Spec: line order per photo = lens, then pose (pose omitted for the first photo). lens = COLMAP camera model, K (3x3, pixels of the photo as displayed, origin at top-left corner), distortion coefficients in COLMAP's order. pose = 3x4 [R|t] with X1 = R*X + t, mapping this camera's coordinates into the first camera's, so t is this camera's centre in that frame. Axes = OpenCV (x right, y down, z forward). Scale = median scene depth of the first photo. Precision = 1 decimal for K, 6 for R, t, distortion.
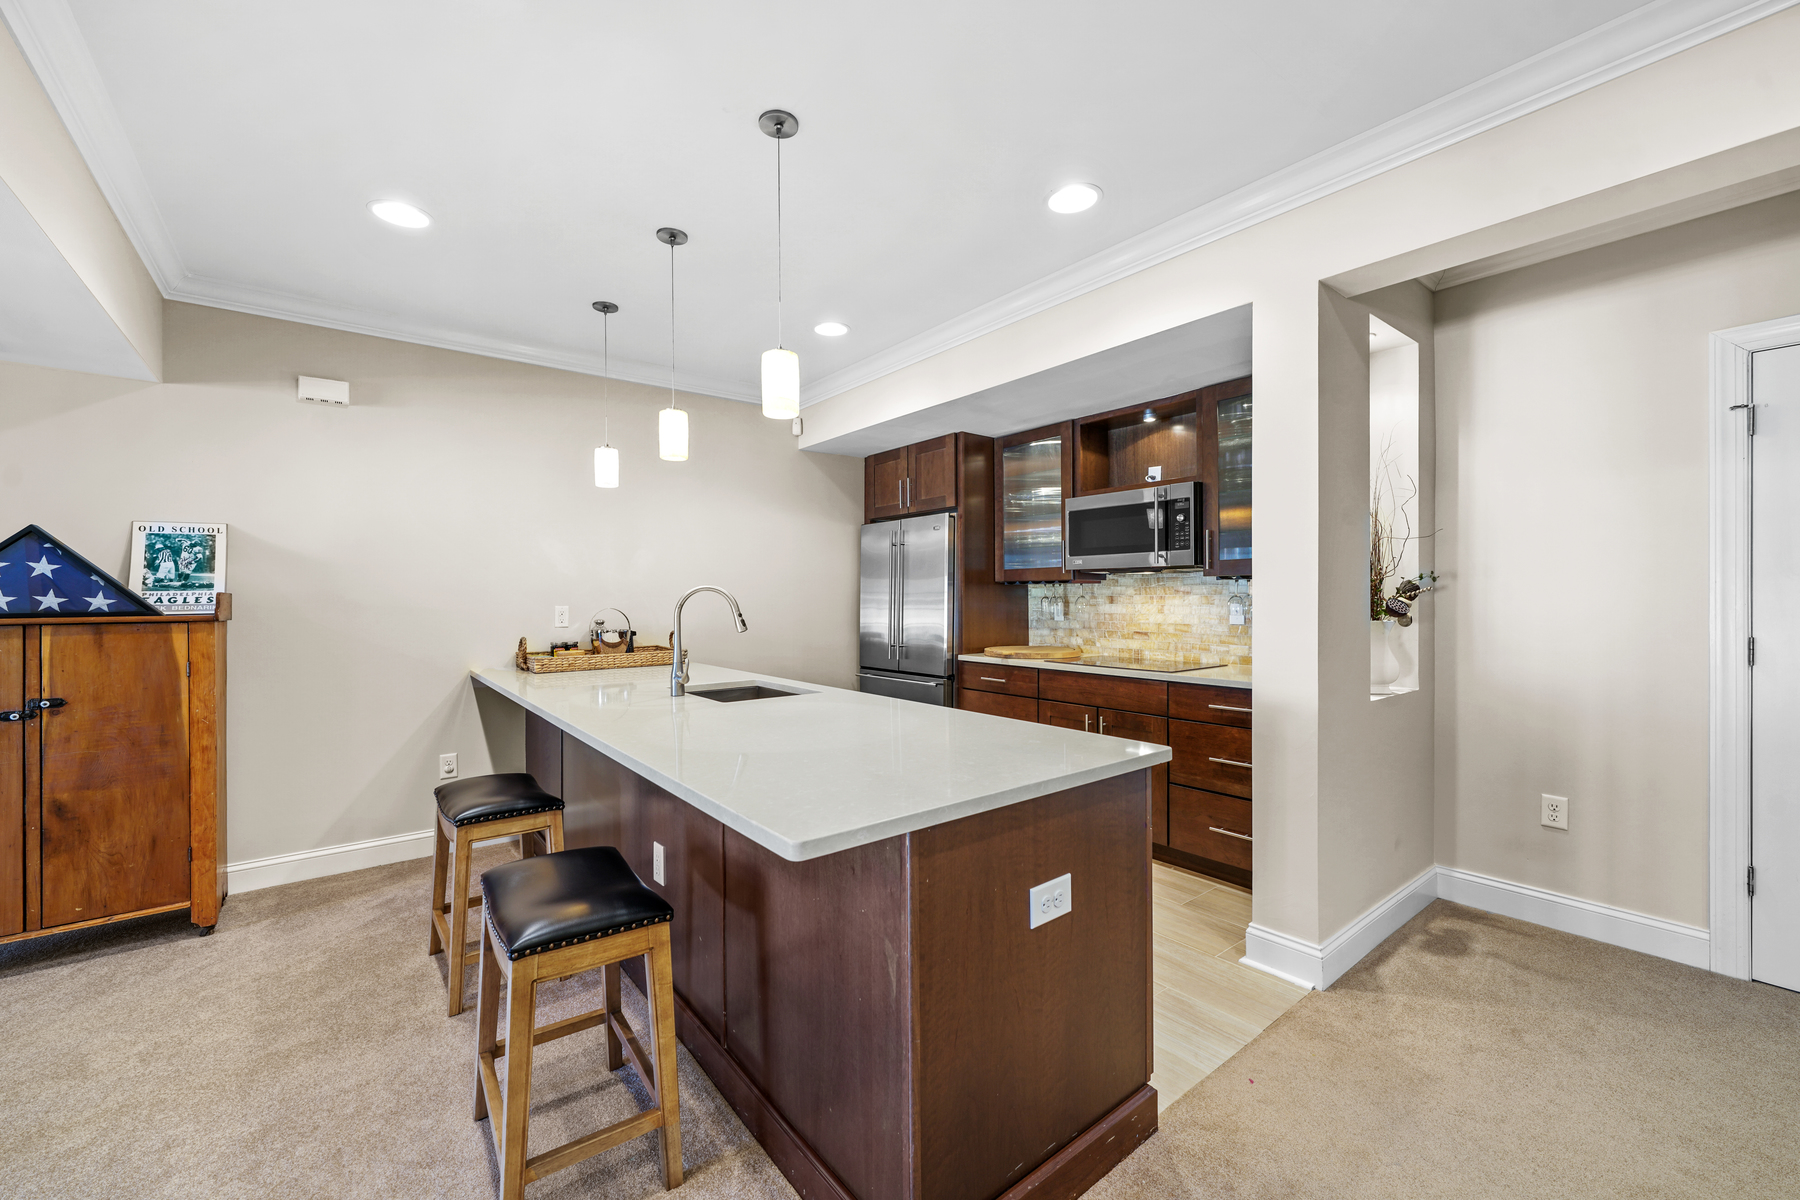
lens RADIAL K [[723.0, 0, 893.3], [0, 723.0, 595.7], [0, 0, 1]] dist [-0.000755, 0.000624]
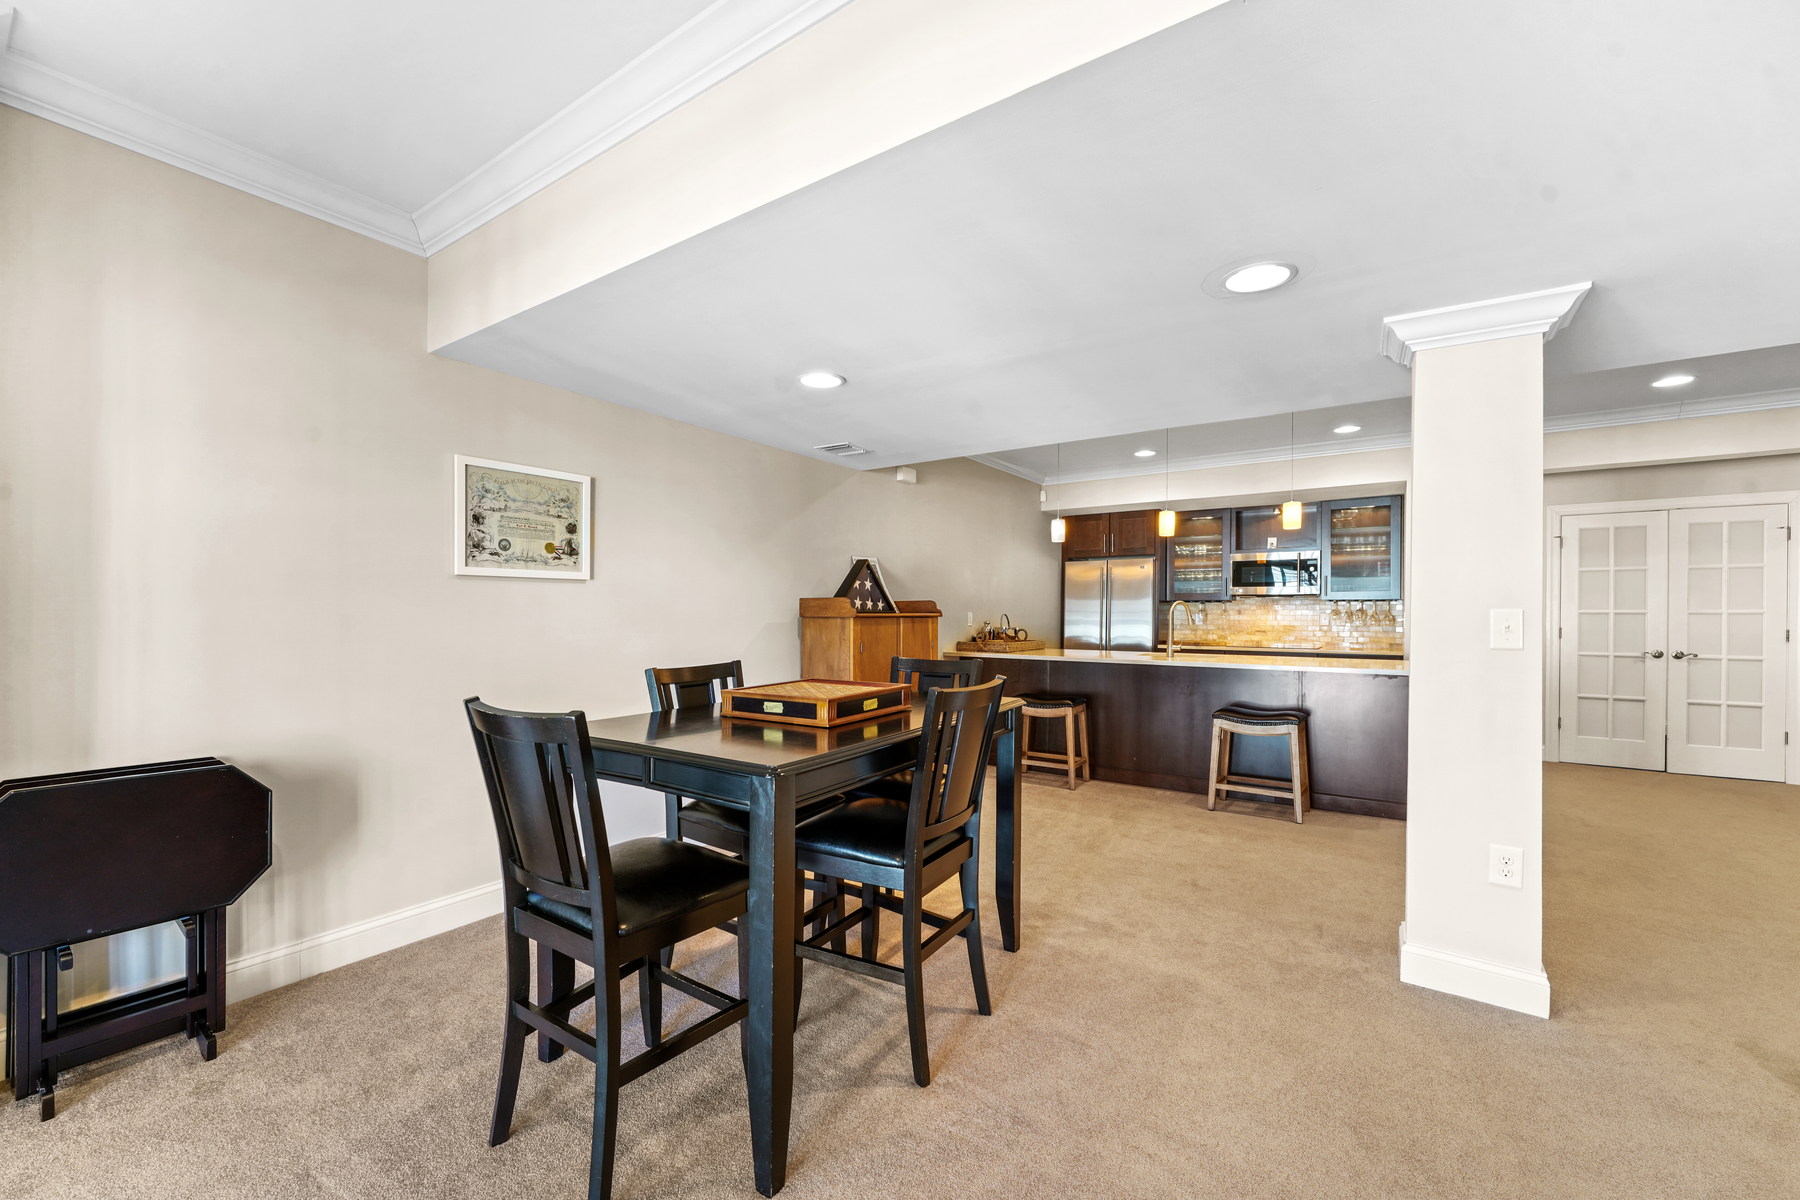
lens RADIAL K [[723.0, 0, 890.1], [0, 723.0, 614.0], [0, 0, 1]] dist [-0.000755, 0.000624]
pose [[0.952551, 0.009080, 0.304243, -1.062073], [-0.009219, 0.999957, -0.000979, 0.020504], [-0.304239, -0.001872, 0.952594, -0.405666]]
